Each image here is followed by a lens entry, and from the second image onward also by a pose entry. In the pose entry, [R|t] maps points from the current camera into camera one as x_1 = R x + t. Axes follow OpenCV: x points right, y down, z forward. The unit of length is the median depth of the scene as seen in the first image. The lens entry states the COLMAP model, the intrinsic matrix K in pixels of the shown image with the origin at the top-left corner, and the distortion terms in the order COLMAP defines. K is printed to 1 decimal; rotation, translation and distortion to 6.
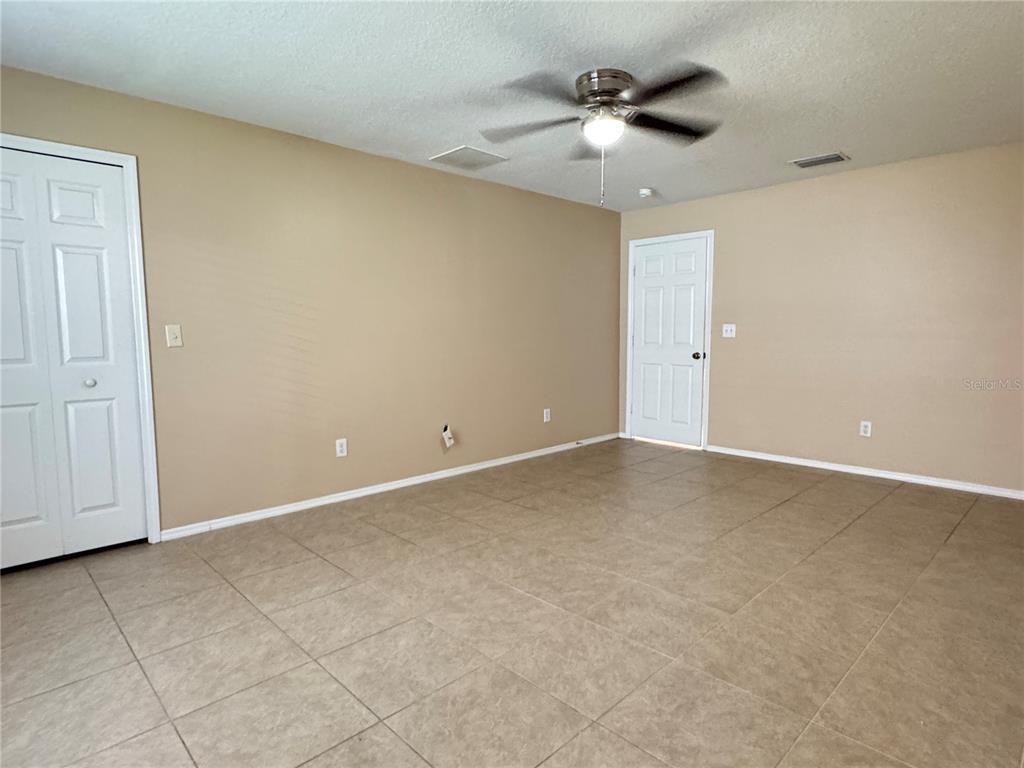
lens RADIAL K [[568.7, 0, 512.0], [0, 568.7, 384.0], [0, 0, 1]] dist [-0.001685, 0.000498]
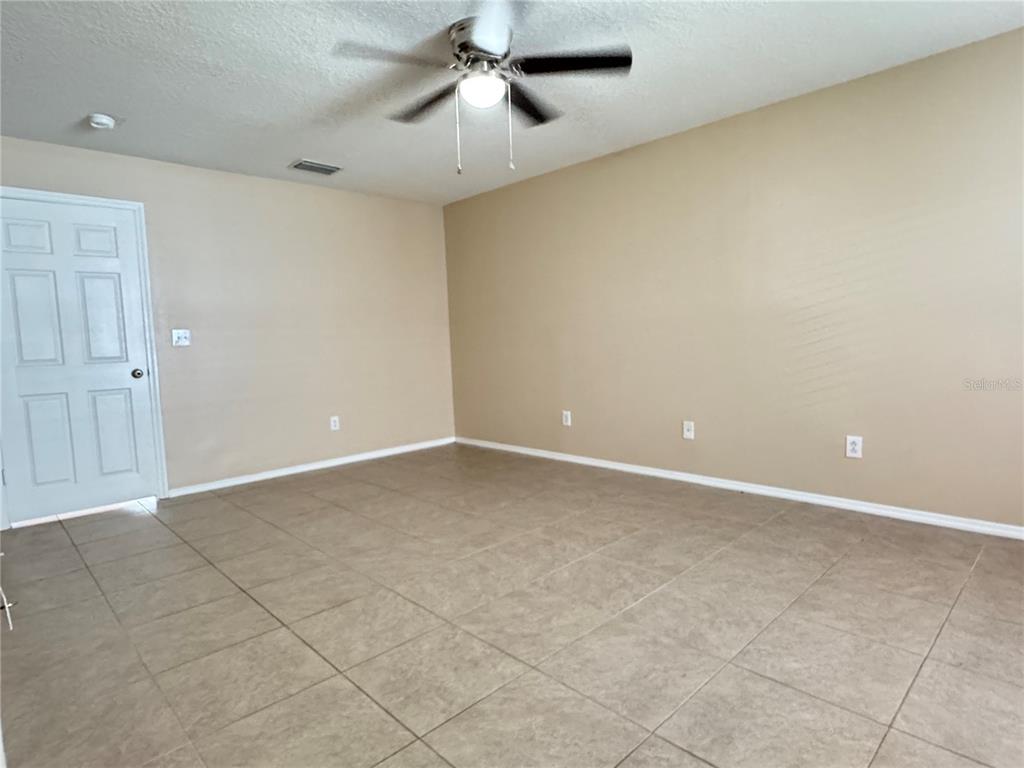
lens RADIAL K [[568.7, 0, 512.0], [0, 568.7, 384.0], [0, 0, 1]] dist [-0.001685, 0.000498]
pose [[0.009023, -0.080391, 0.996723, -0.795874], [0.127981, 0.988658, 0.078582, -0.066110], [-0.991736, 0.126853, 0.019209, 1.061831]]
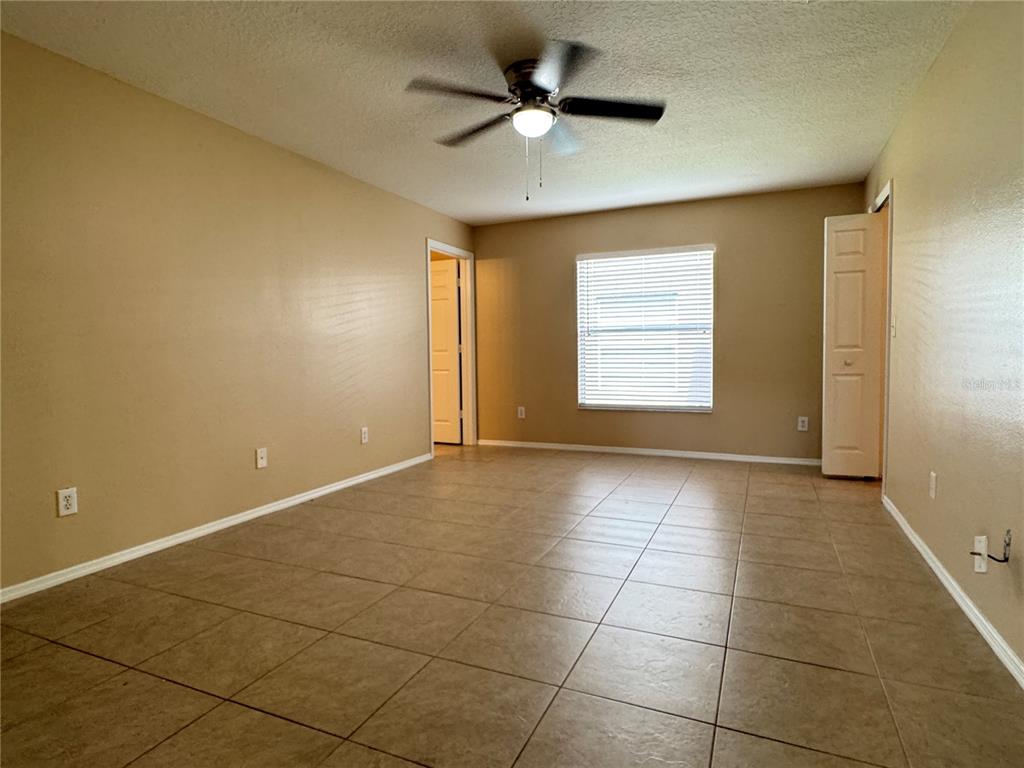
lens RADIAL K [[571.8, 0, 504.3], [0, 571.8, 383.6], [0, 0, 1]] dist [0.002148, 0.000935]
pose [[-0.934062, 0.038205, -0.355062, 0.616493], [-0.012958, 0.989980, 0.140610, -0.145332], [0.356877, 0.135940, -0.924207, 2.090459]]
